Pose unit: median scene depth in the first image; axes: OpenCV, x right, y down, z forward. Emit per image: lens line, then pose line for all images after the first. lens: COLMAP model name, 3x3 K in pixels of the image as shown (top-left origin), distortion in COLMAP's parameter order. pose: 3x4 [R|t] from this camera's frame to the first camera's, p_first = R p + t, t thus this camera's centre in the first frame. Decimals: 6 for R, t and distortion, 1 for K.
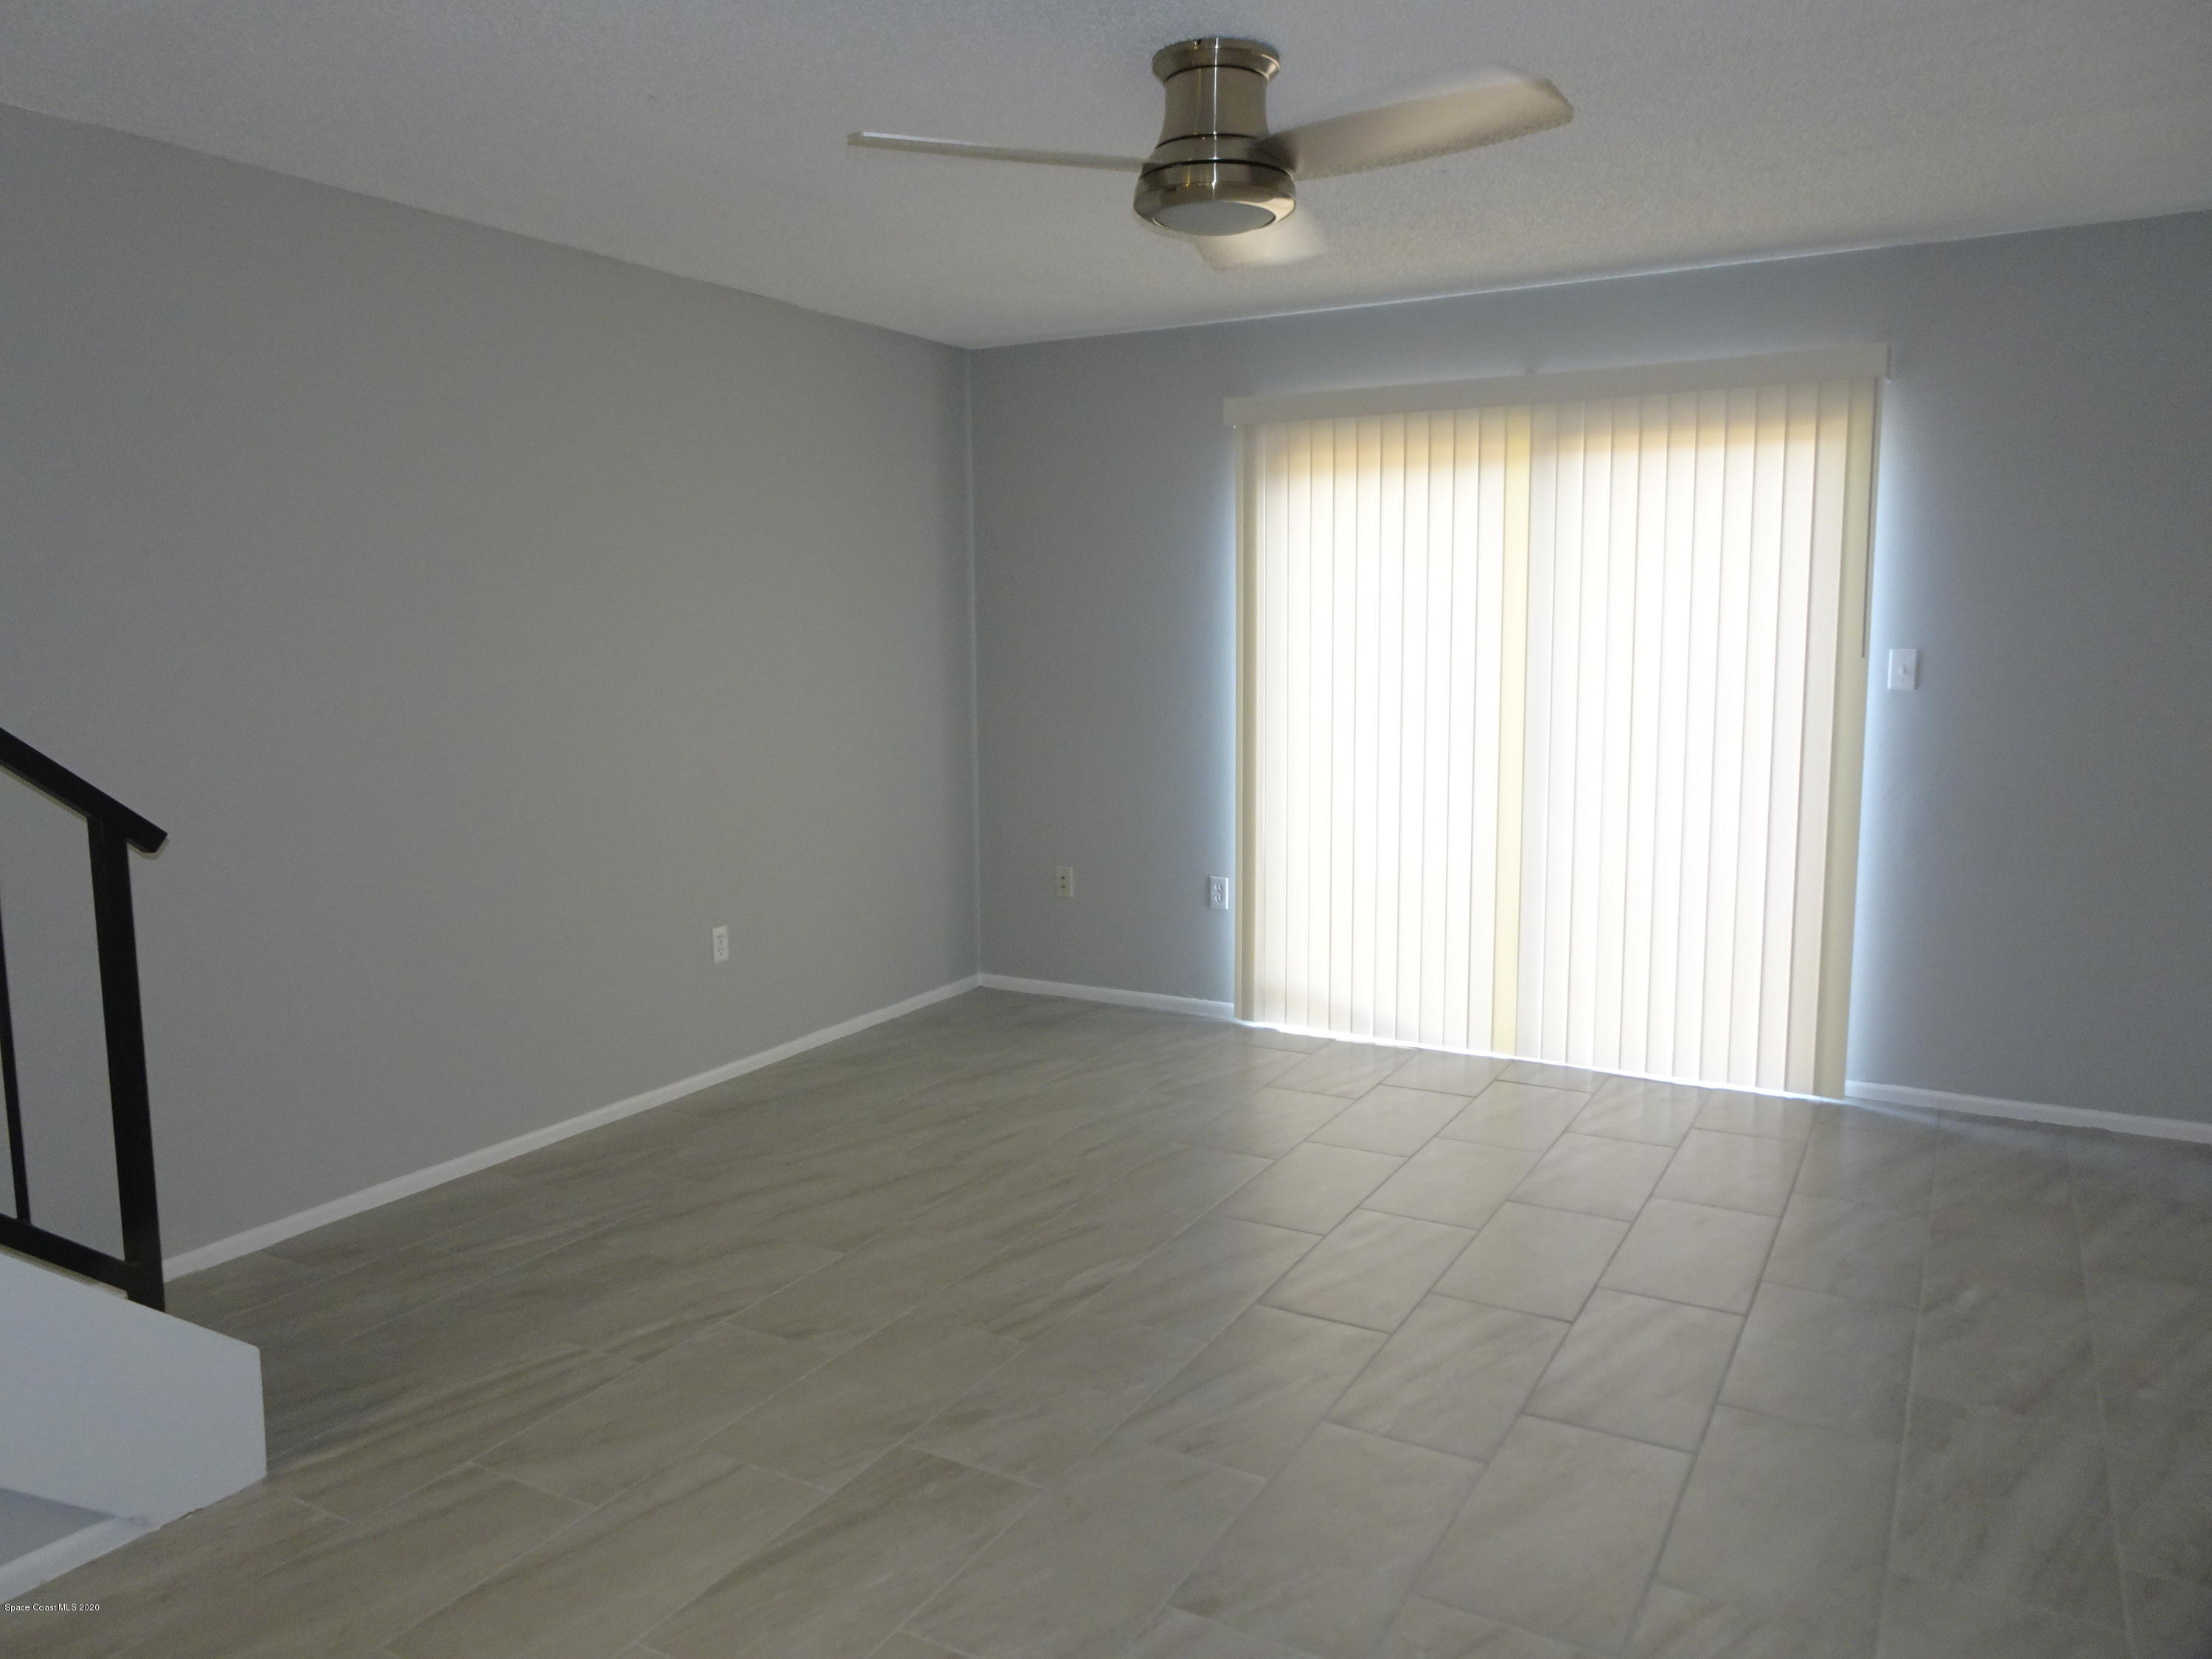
lens RADIAL K [[1573.1, 0, 1111.2], [0, 1573.1, 829.6], [0, 0, 1]] dist [0.012182, -0.012998]
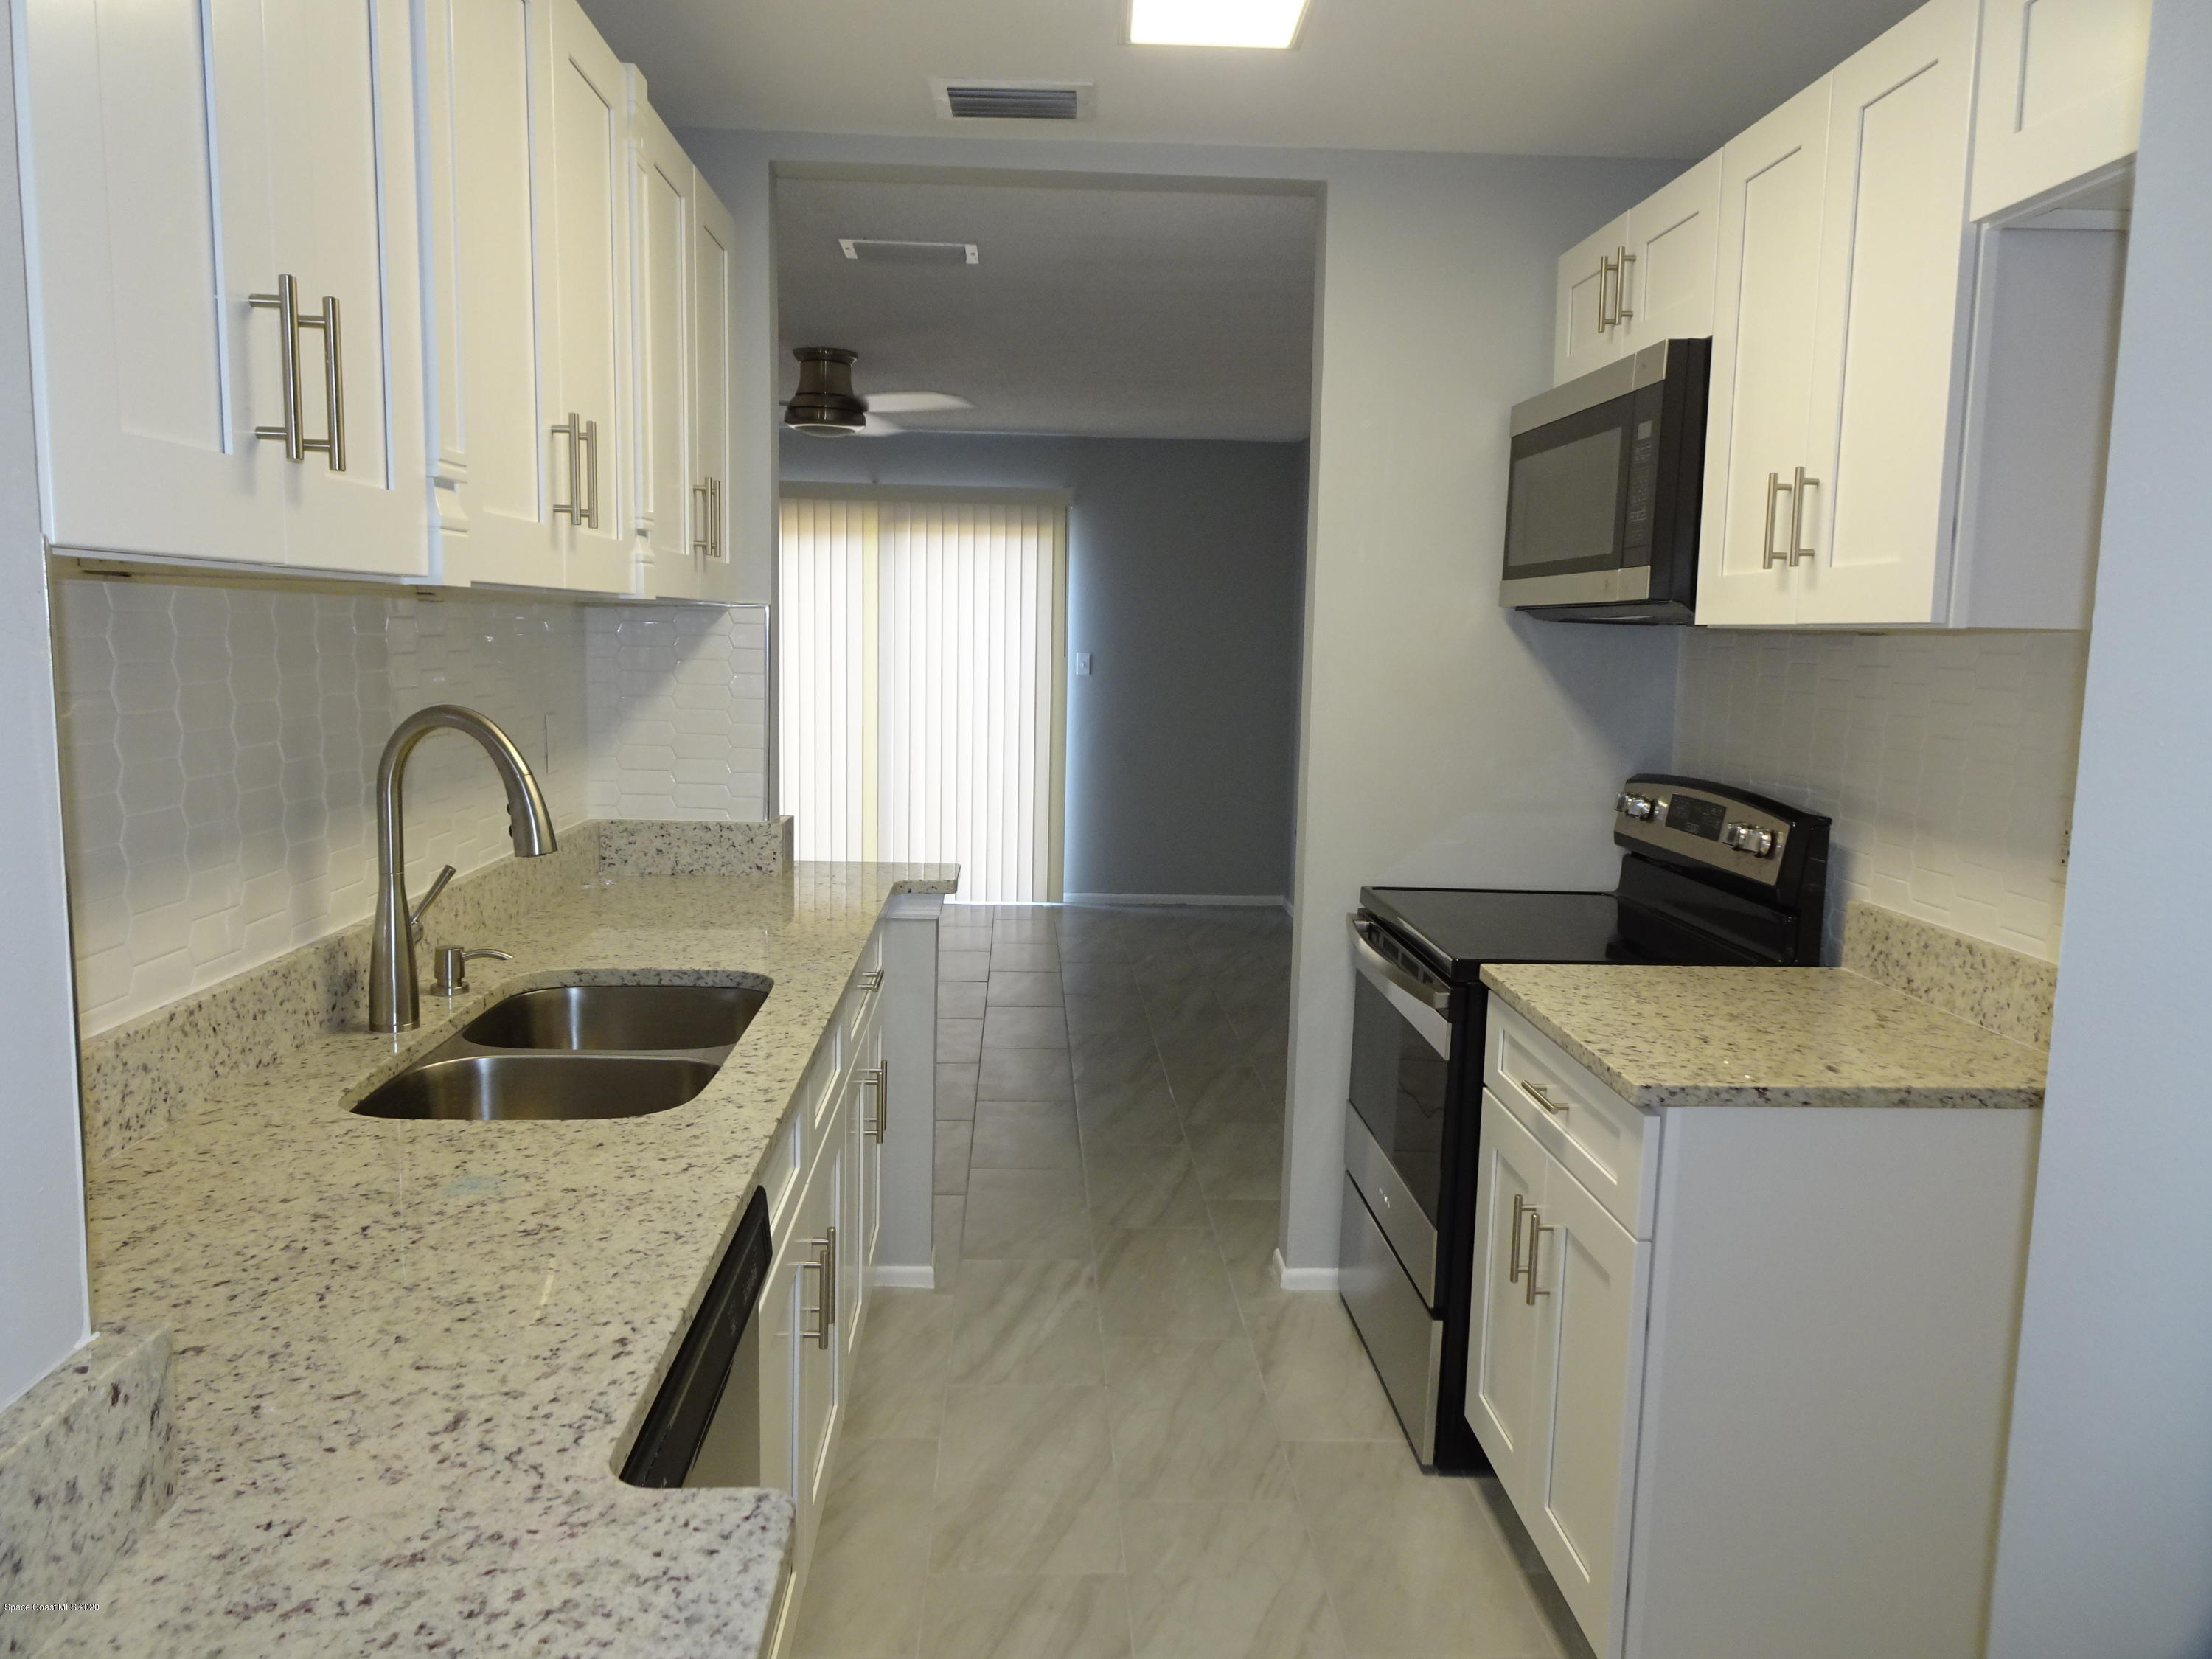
lens RADIAL K [[1573.1, 0, 1105.3], [0, 1573.1, 841.2], [0, 0, 1]] dist [0.012182, -0.012998]
pose [[0.844635, -0.046829, 0.533291, -0.439919], [0.041246, 0.998898, 0.022388, 0.060954], [-0.533751, 0.003087, 0.845636, -0.534919]]
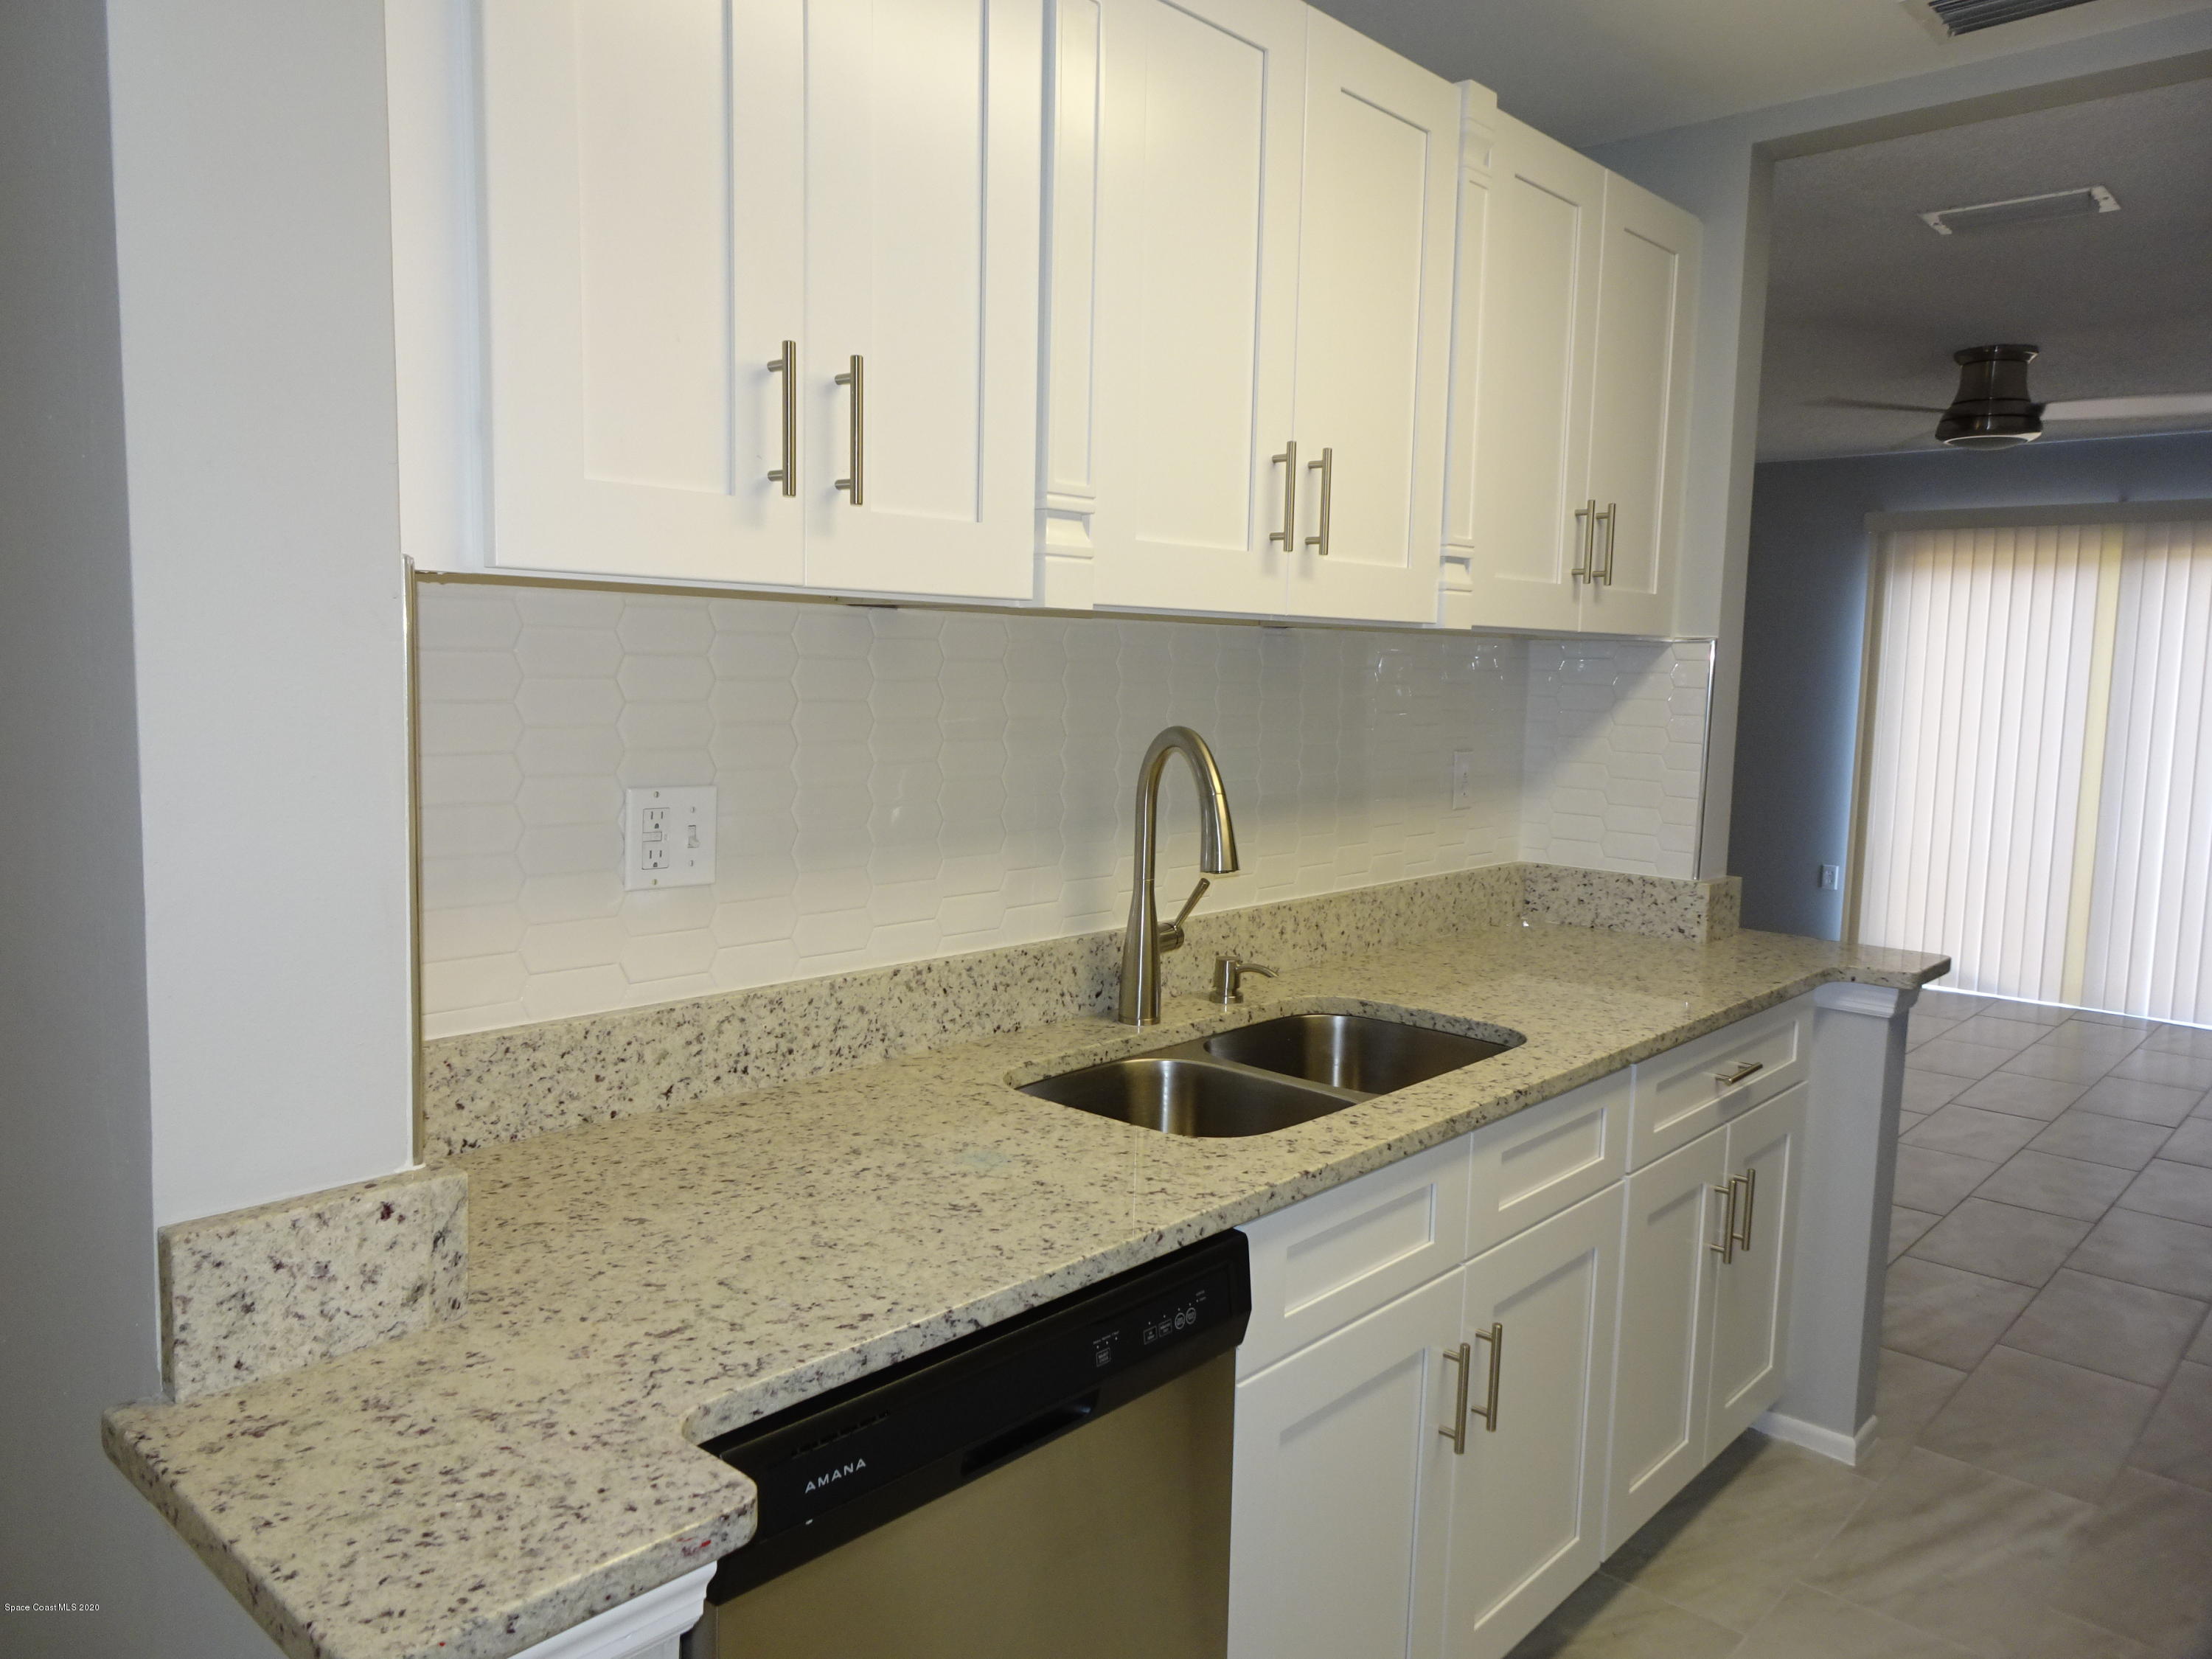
lens RADIAL K [[1573.1, 0, 1096.5], [0, 1573.1, 845.2], [0, 0, 1]] dist [0.012182, -0.012998]
pose [[0.973190, 0.052545, -0.223922, -0.282720], [-0.055178, 0.998461, -0.005511, 0.064465], [0.223288, 0.017719, 0.974591, -0.528000]]
